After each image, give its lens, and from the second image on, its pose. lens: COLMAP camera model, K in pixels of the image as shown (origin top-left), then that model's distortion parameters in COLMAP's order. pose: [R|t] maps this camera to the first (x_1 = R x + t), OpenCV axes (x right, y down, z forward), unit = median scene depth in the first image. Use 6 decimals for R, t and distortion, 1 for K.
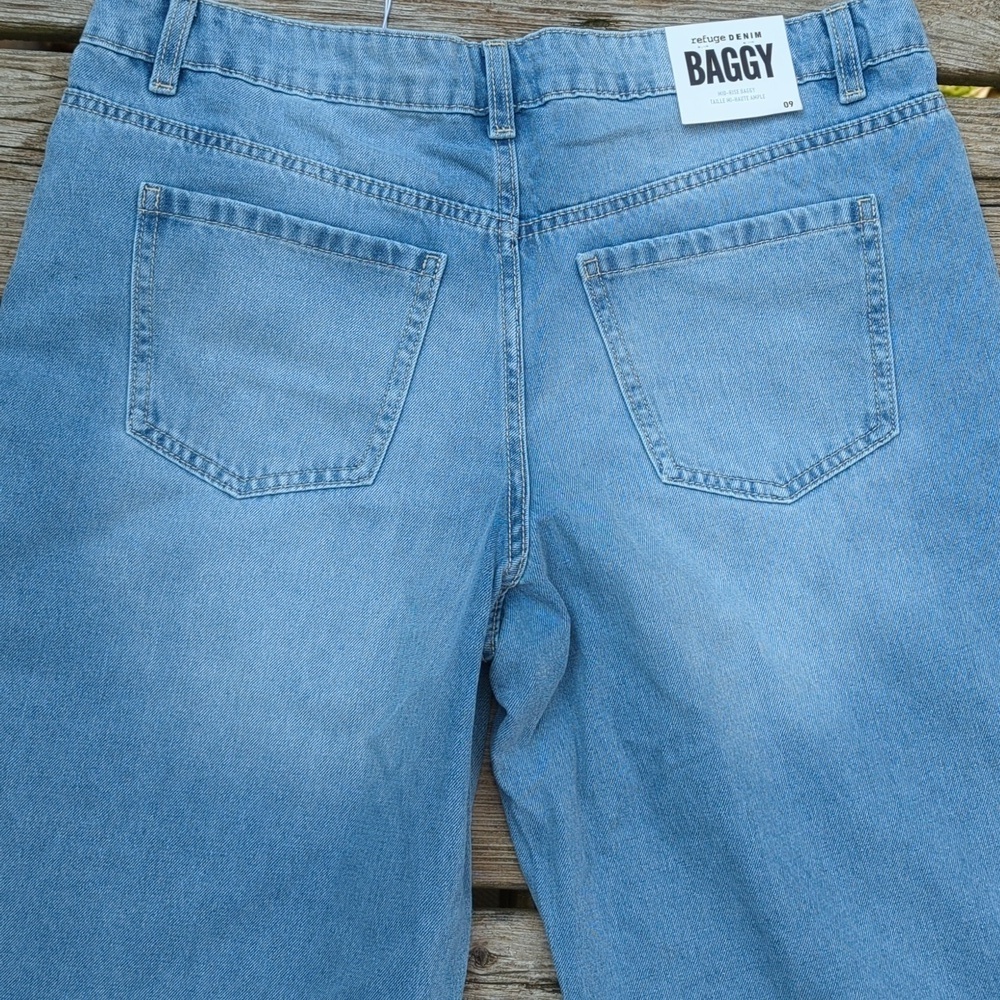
lens RADIAL K [[1612.1, 0, 481.7], [0, 1612.1, 501.5], [0, 0, 1]] dist [0.170403, -0.633026]
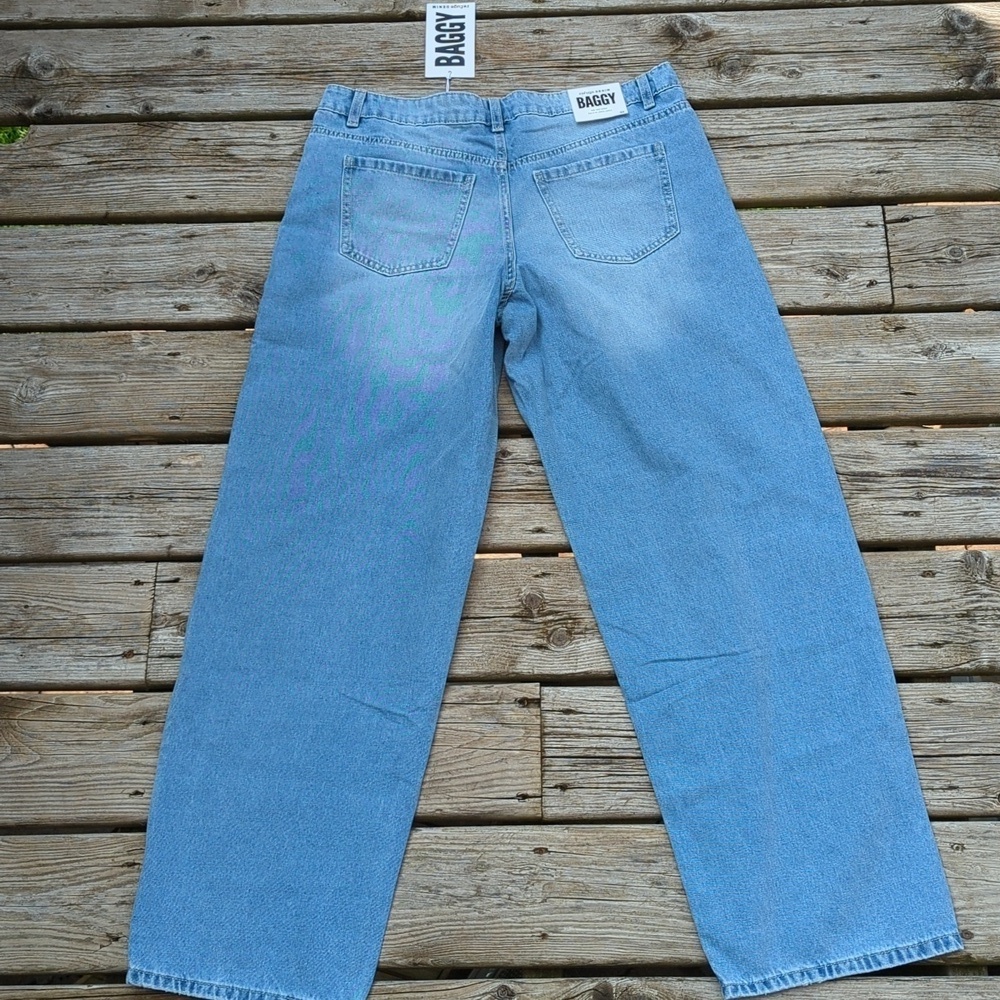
lens RADIAL K [[1612.1, 0, 481.7], [0, 1612.1, 501.5], [0, 0, 1]] dist [0.170403, -0.633026]
pose [[0.996219, -0.065383, -0.057206, 0.087847], [0.043827, 0.946779, -0.318888, 1.017072], [0.075011, 0.315175, 0.946064, -1.029743]]
